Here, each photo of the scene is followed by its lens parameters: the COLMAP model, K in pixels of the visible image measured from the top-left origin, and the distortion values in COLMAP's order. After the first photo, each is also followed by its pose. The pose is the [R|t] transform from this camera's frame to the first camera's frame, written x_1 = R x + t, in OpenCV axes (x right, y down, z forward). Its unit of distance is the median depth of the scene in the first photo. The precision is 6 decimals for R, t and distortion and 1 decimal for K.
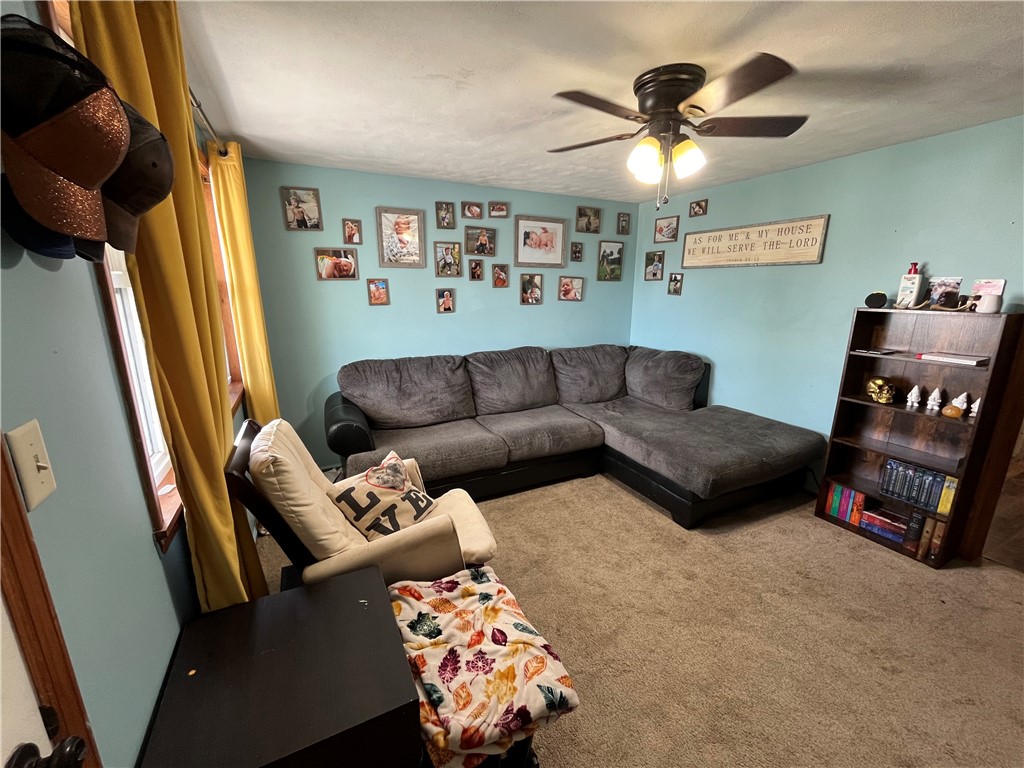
lens RADIAL K [[415.0, 0, 512.0], [0, 415.0, 384.0], [0, 0, 1]] dist [-0.001786, 0.000013]
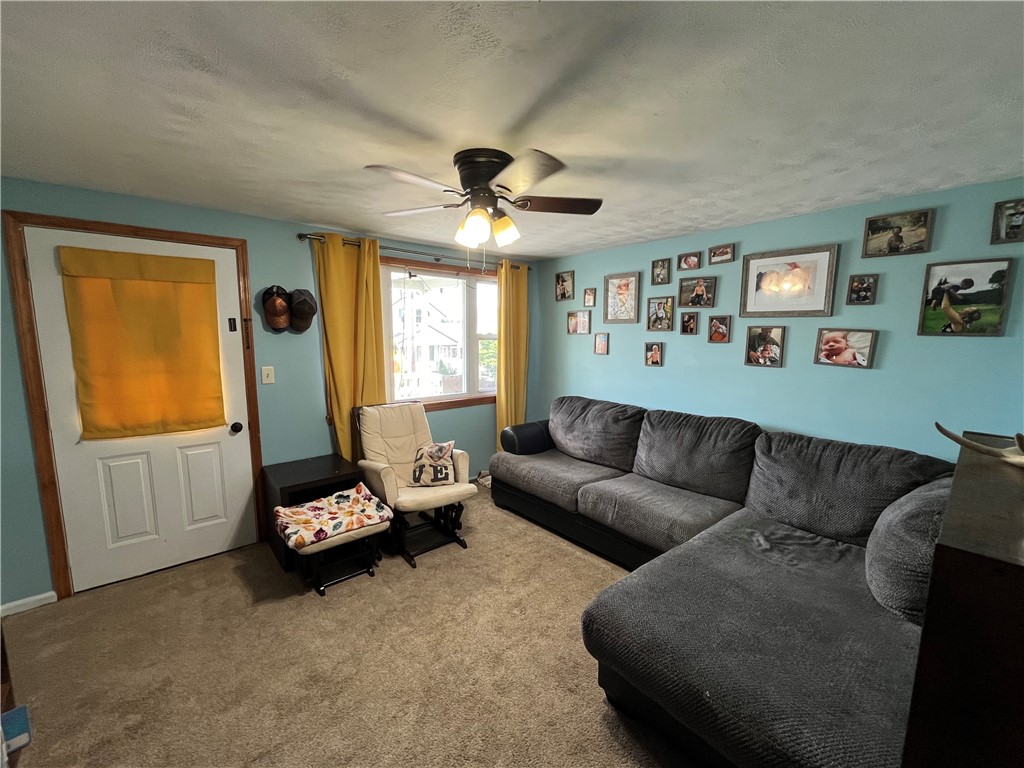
lens RADIAL K [[415.0, 0, 512.0], [0, 415.0, 384.0], [0, 0, 1]] dist [-0.001786, 0.000013]
pose [[0.247714, 0.117159, -0.961723, 0.714288], [-0.231303, 0.971108, 0.058725, -0.108933], [0.940817, 0.207902, 0.267656, 0.418072]]
